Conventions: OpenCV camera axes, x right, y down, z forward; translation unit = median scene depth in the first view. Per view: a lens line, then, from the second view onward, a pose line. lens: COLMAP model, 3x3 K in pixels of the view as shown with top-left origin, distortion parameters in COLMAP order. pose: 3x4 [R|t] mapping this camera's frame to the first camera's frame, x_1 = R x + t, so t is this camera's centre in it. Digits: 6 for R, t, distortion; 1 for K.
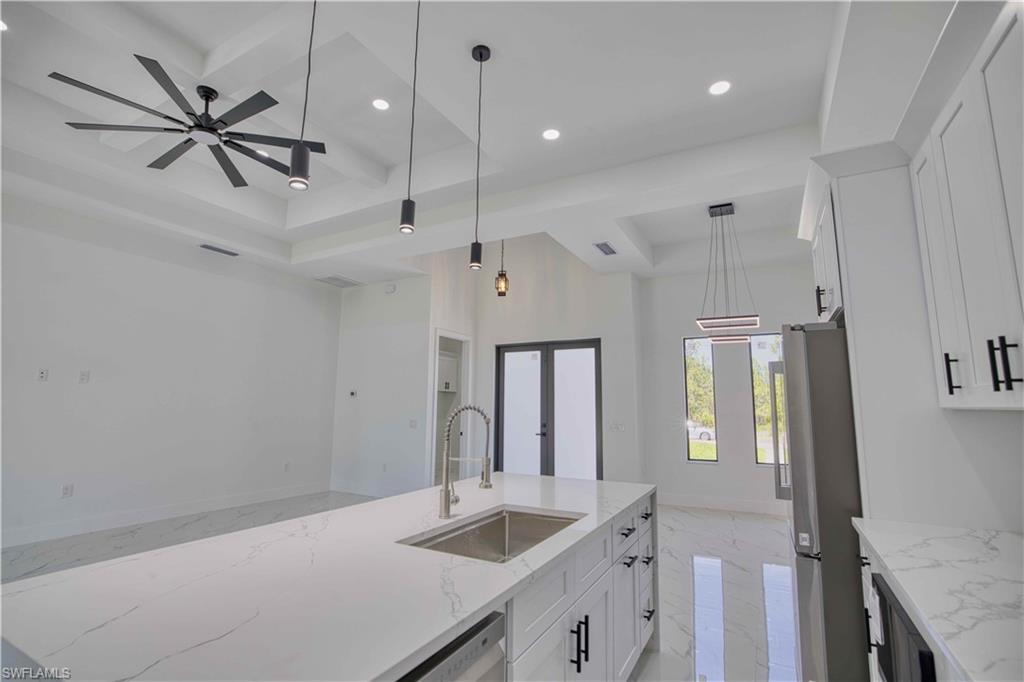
lens RADIAL K [[468.6, 0, 534.6], [0, 468.6, 339.0], [0, 0, 1]] dist [-0.003335, -0.000163]
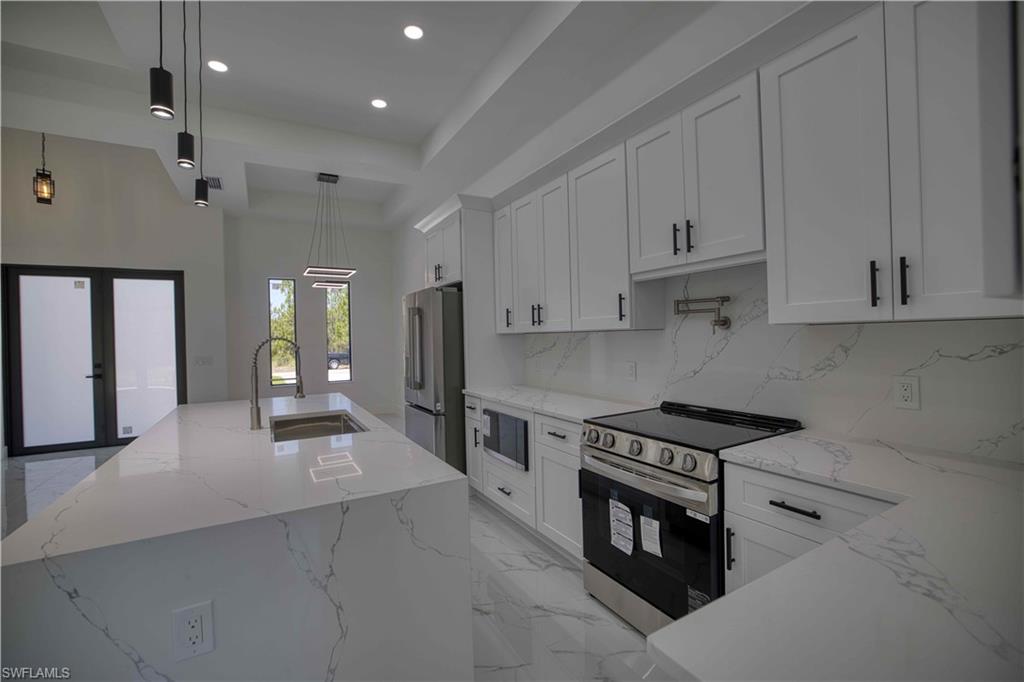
lens RADIAL K [[427.8, 0, 507.1], [0, 427.8, 340.1], [0, 0, 1]] dist [-0.022892, 0.000305]
pose [[0.547888, -0.025352, 0.836168, -0.229132], [-0.092692, 0.991546, 0.090798, -0.001567], [-0.831401, -0.127253, 0.540906, -0.031285]]
